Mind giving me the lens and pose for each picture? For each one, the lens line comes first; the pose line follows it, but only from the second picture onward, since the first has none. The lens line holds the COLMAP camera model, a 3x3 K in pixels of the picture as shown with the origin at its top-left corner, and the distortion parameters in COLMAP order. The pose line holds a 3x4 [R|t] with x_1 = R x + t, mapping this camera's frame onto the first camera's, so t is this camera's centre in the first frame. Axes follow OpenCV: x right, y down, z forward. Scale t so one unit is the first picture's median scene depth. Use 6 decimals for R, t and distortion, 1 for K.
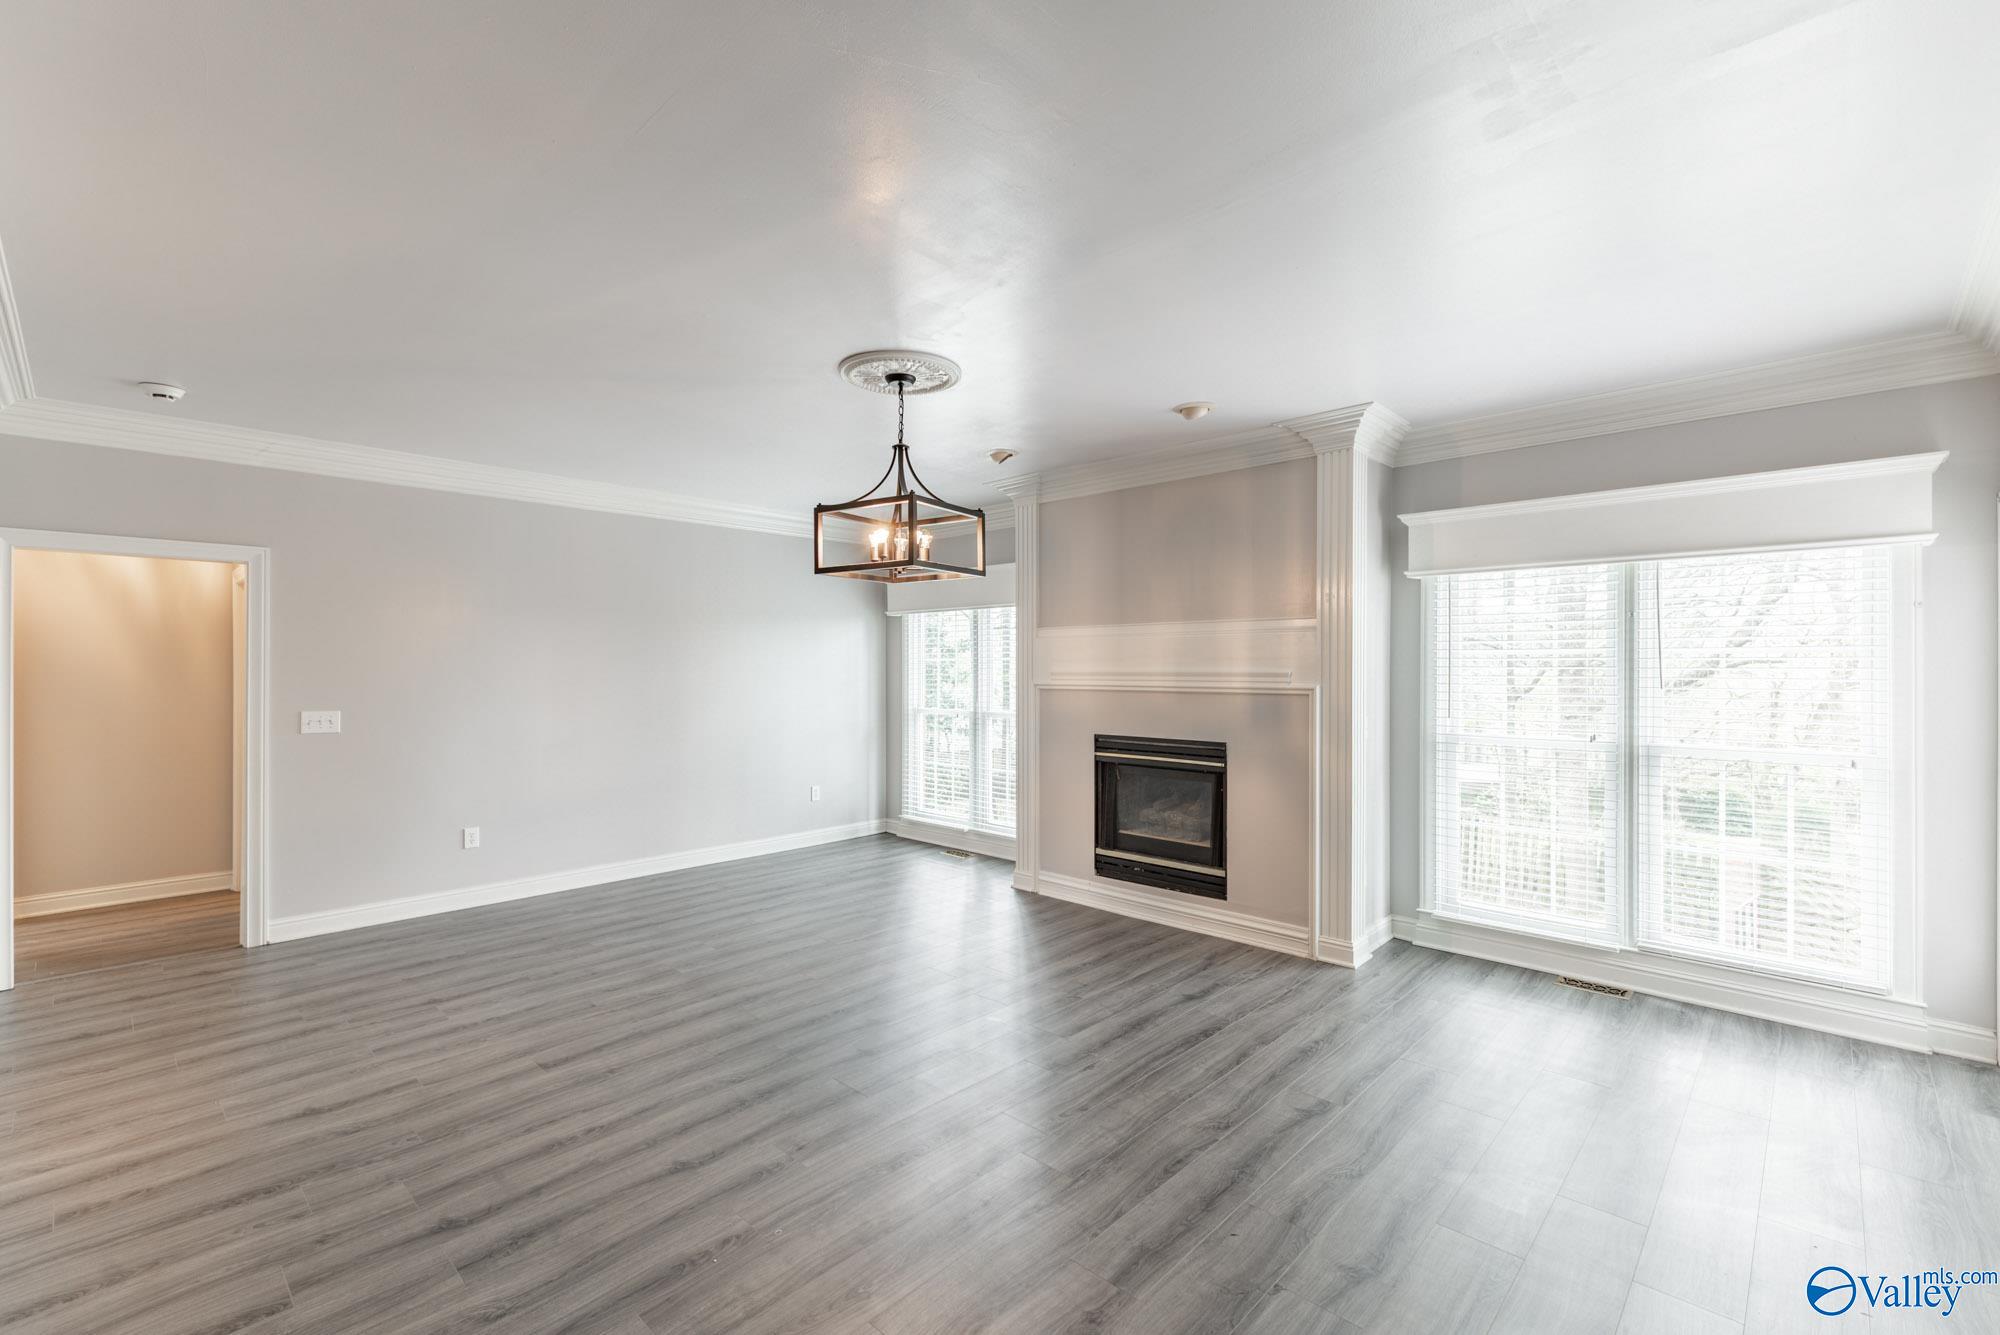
lens RADIAL K [[868.5, 0, 1004.2], [0, 868.5, 661.9], [0, 0, 1]] dist [0.021580, 0.000101]
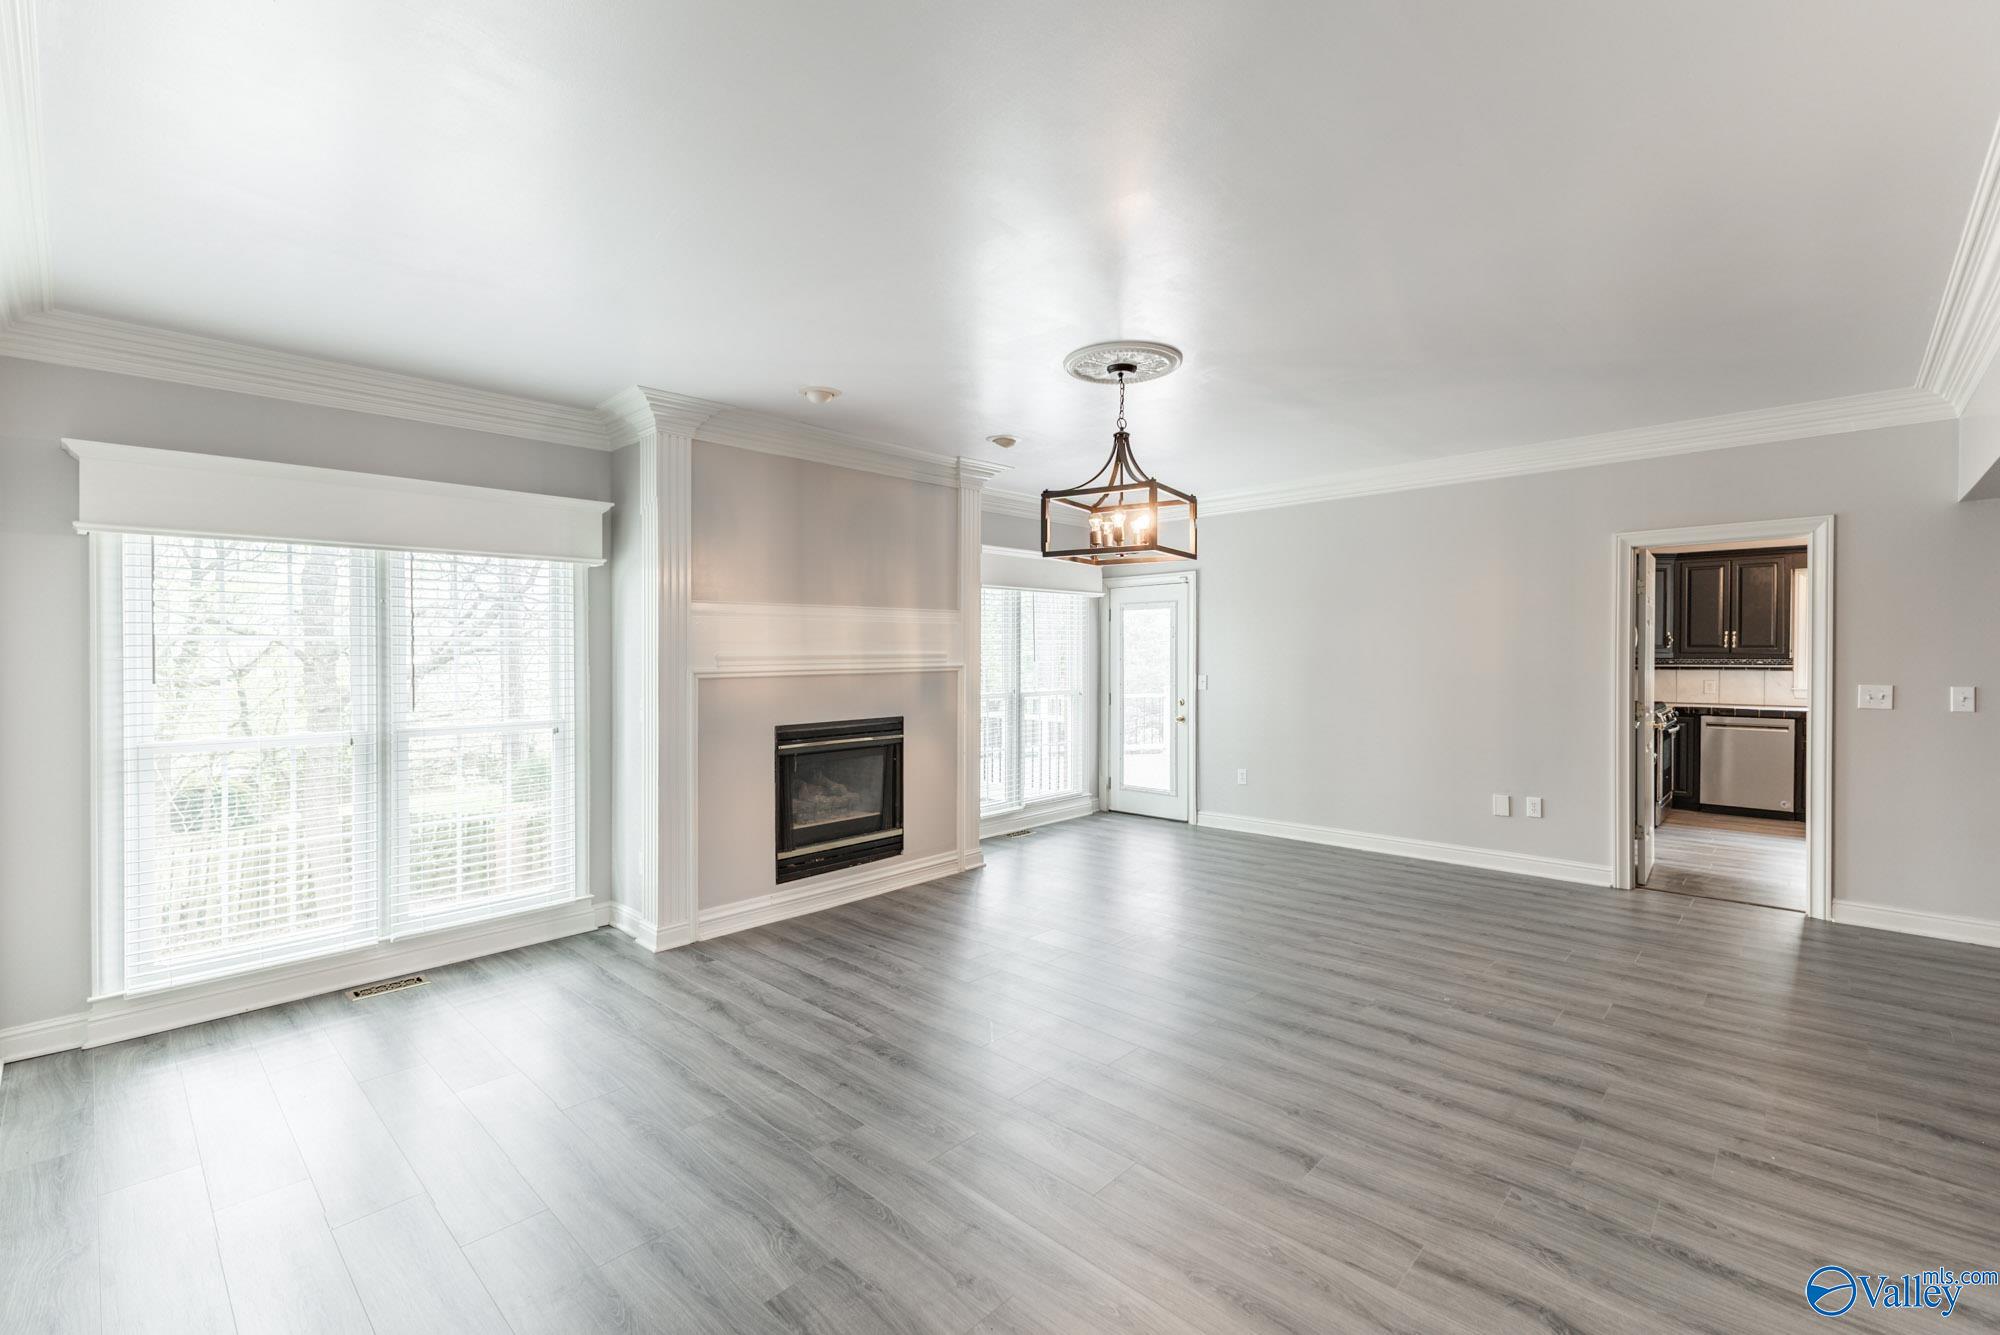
lens RADIAL K [[868.5, 0, 1002.6], [0, 868.5, 661.7], [0, 0, 1]] dist [0.021580, 0.000101]
pose [[-0.012757, -0.007889, 0.999887, -0.902345], [0.000550, 0.999969, 0.007897, 0.012567], [-0.999918, 0.000650, -0.012752, 0.900240]]
